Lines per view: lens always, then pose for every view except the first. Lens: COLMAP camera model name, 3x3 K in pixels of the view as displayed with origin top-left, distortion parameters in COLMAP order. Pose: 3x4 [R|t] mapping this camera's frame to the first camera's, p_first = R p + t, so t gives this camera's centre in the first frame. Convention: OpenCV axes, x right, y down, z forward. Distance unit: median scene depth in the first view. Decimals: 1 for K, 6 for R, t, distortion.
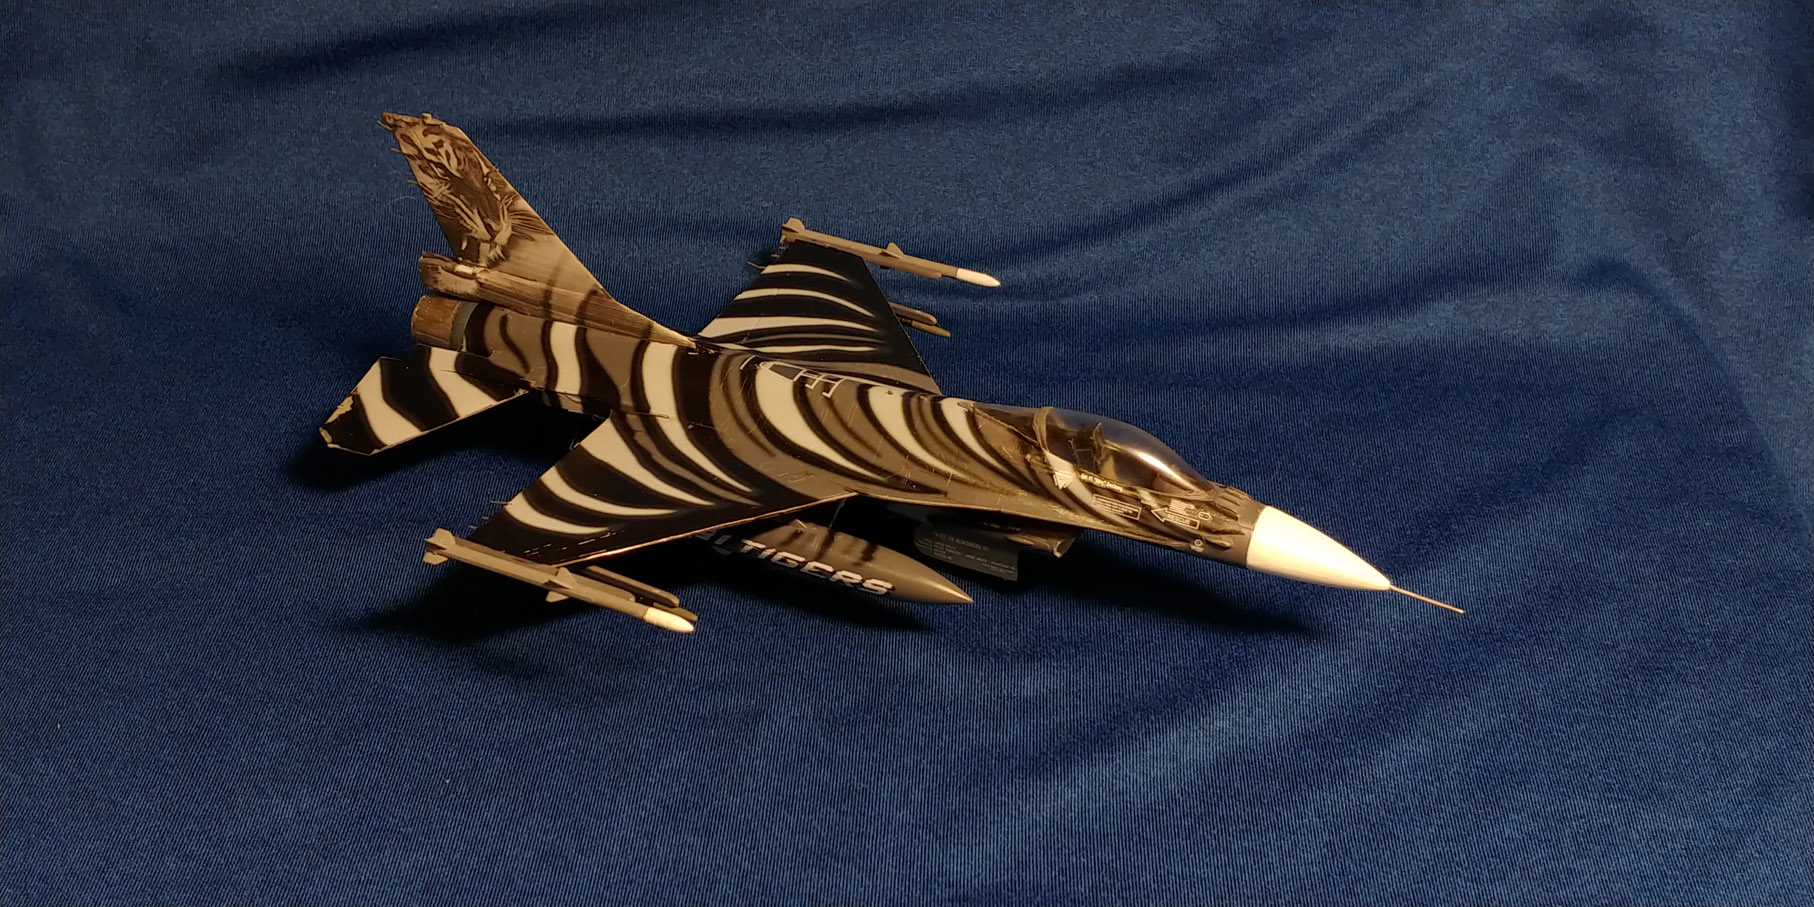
lens RADIAL K [[2331.0, 0, 914.8], [0, 2331.0, 449.1], [0, 0, 1]] dist [0.220232, -1.070936]
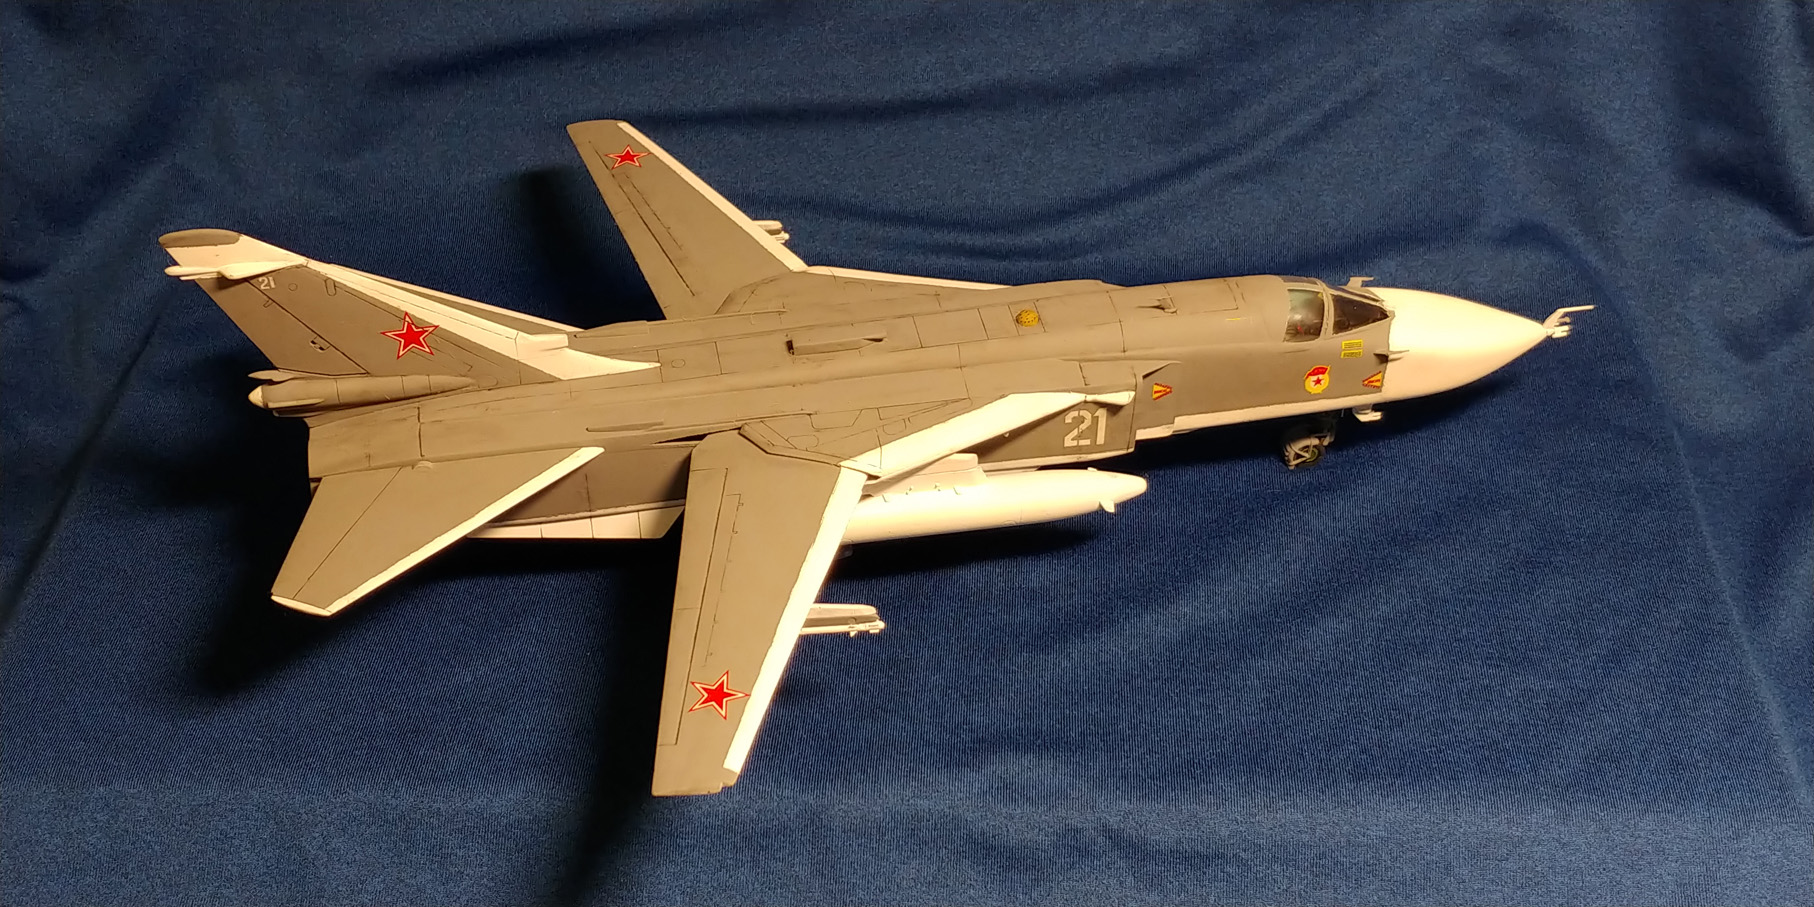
lens RADIAL K [[2331.0, 0, 914.8], [0, 2331.0, 449.1], [0, 0, 1]] dist [0.220232, -1.070936]
pose [[0.999589, -0.006188, -0.027984, 0.014829], [0.007552, 0.998775, 0.048903, -0.025850], [0.027647, -0.049094, 0.998411, -0.214882]]
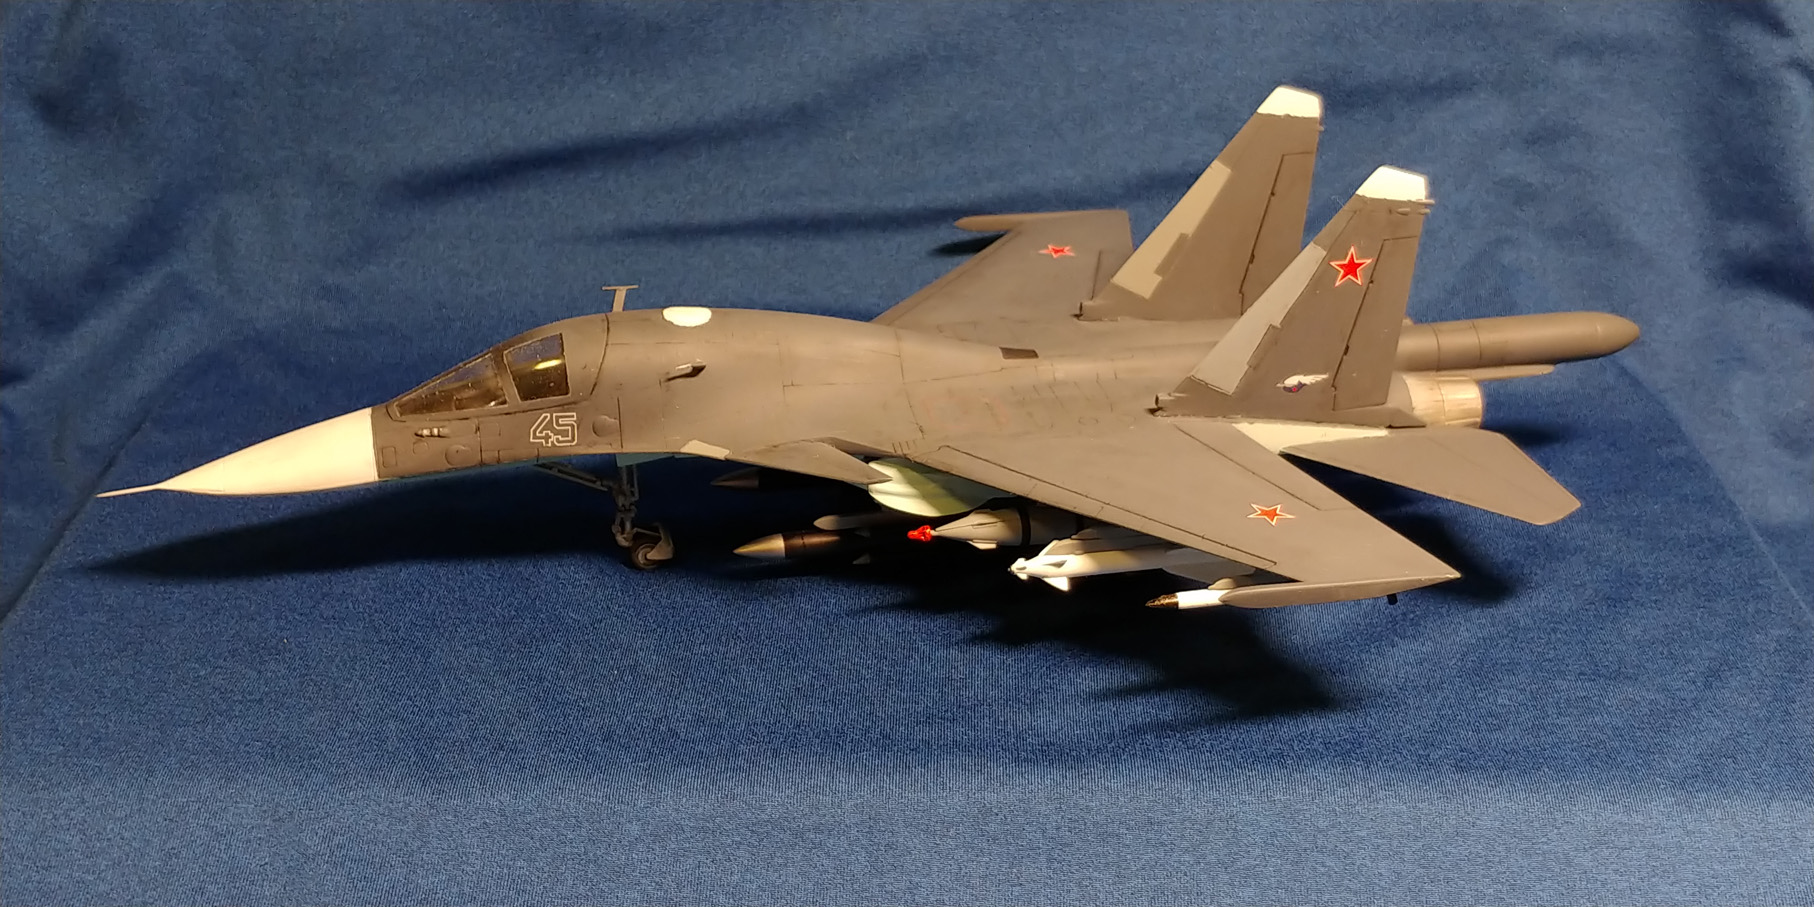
lens RADIAL K [[2331.0, 0, 914.8], [0, 2331.0, 449.1], [0, 0, 1]] dist [0.220232, -1.070936]
pose [[0.999880, -0.011593, 0.010259, -0.043053], [0.013197, 0.984773, -0.173345, 0.181450], [-0.008093, 0.173460, 0.984808, -0.150783]]
